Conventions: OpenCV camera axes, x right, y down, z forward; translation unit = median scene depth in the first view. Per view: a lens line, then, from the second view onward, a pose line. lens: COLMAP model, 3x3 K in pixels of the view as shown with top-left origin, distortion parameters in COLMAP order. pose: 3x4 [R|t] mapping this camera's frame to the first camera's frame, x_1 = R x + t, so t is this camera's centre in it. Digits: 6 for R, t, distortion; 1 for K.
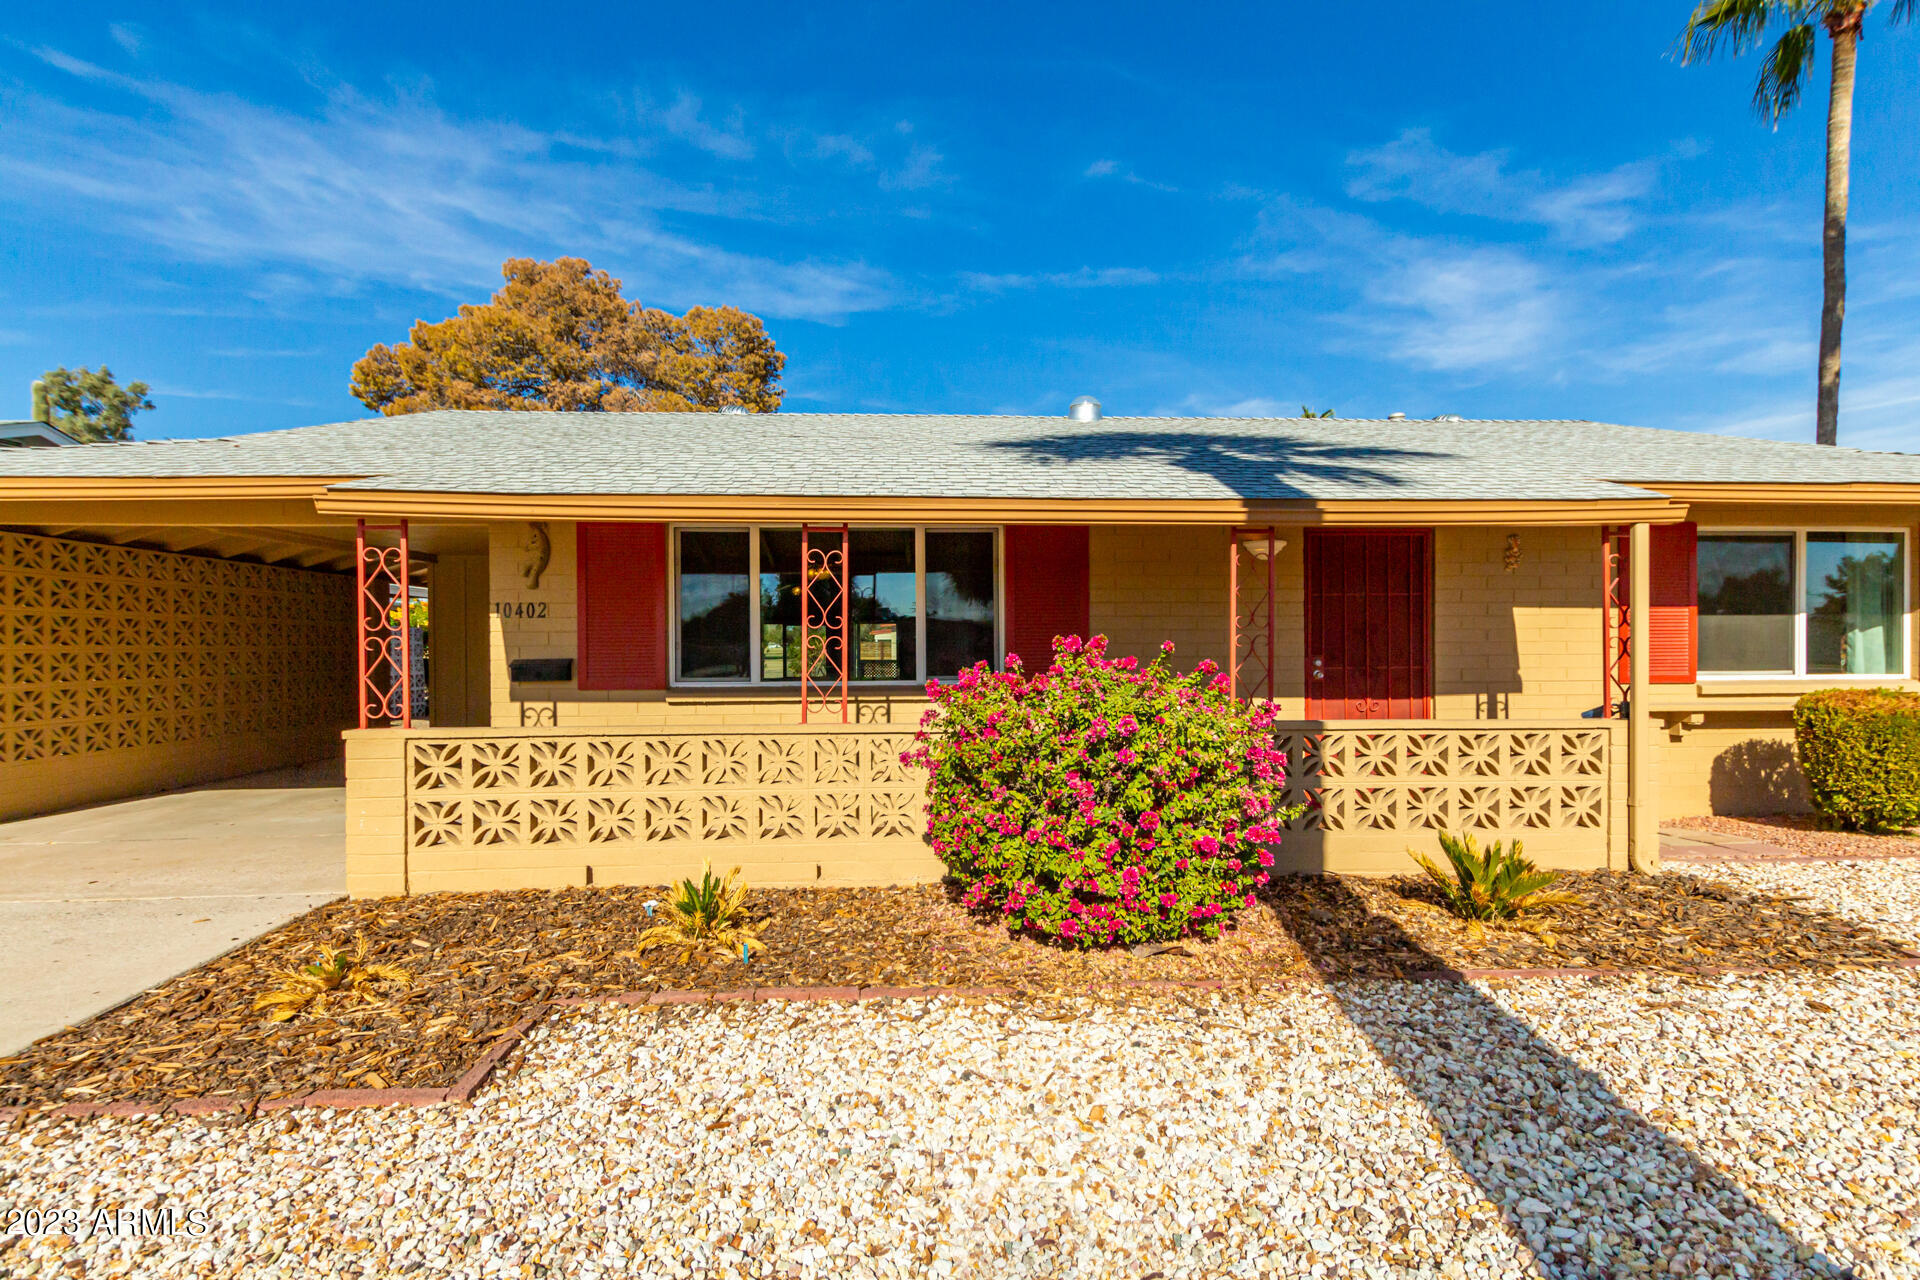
lens RADIAL K [[906.5, 0, 960.0], [0, 906.5, 640.0], [0, 0, 1]] dist [0.001061, 0.000425]
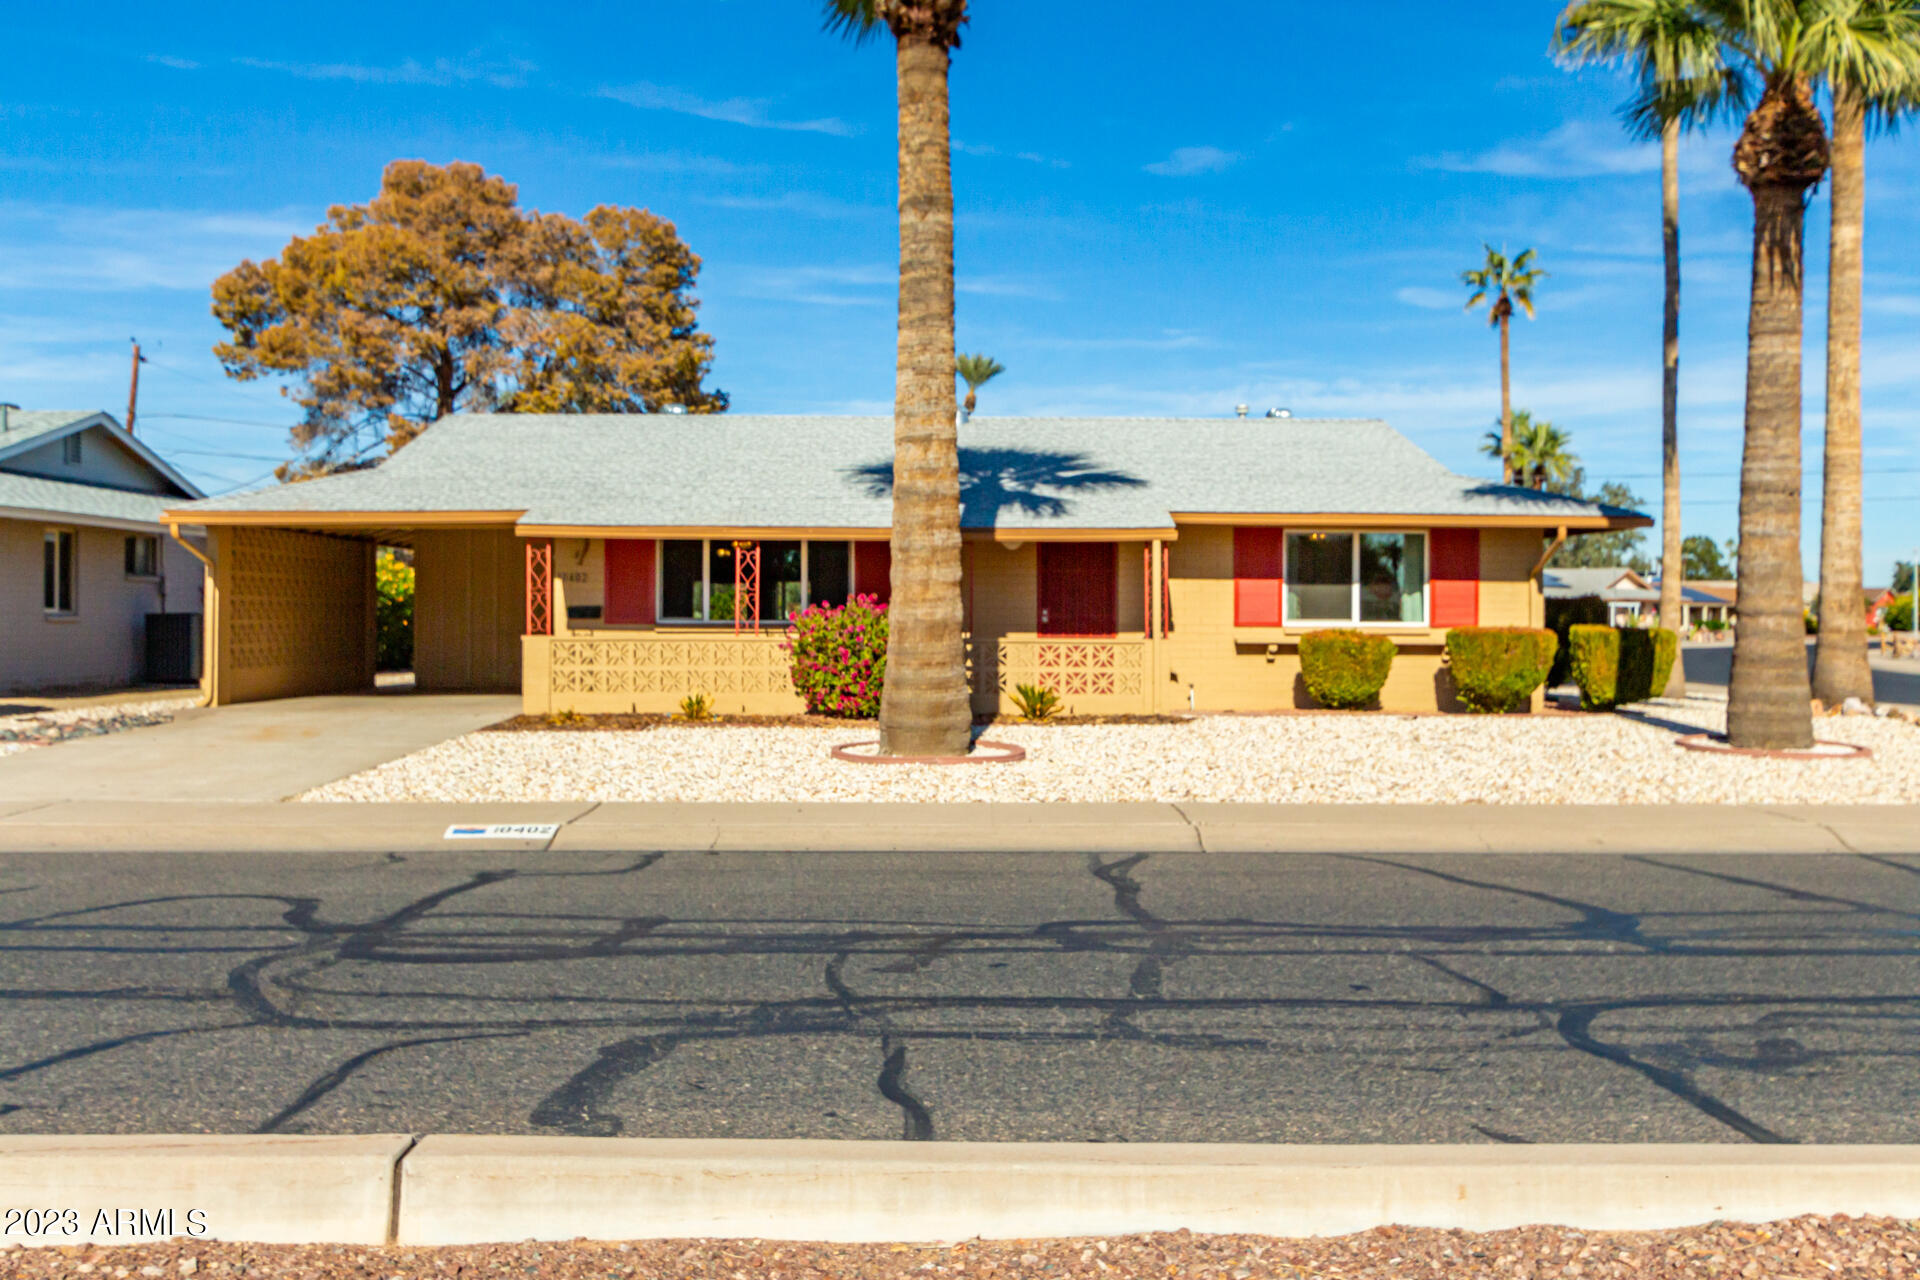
lens RADIAL K [[1663.7, 0, 960.0], [0, 1663.7, 640.0], [0, 0, 1]] dist [-0.004134, -0.003613]
pose [[0.999776, 0.009175, -0.019068, 0.150903], [-0.008743, 0.999706, 0.022597, 0.004131], [0.019269, -0.022425, 0.999563, -1.026347]]
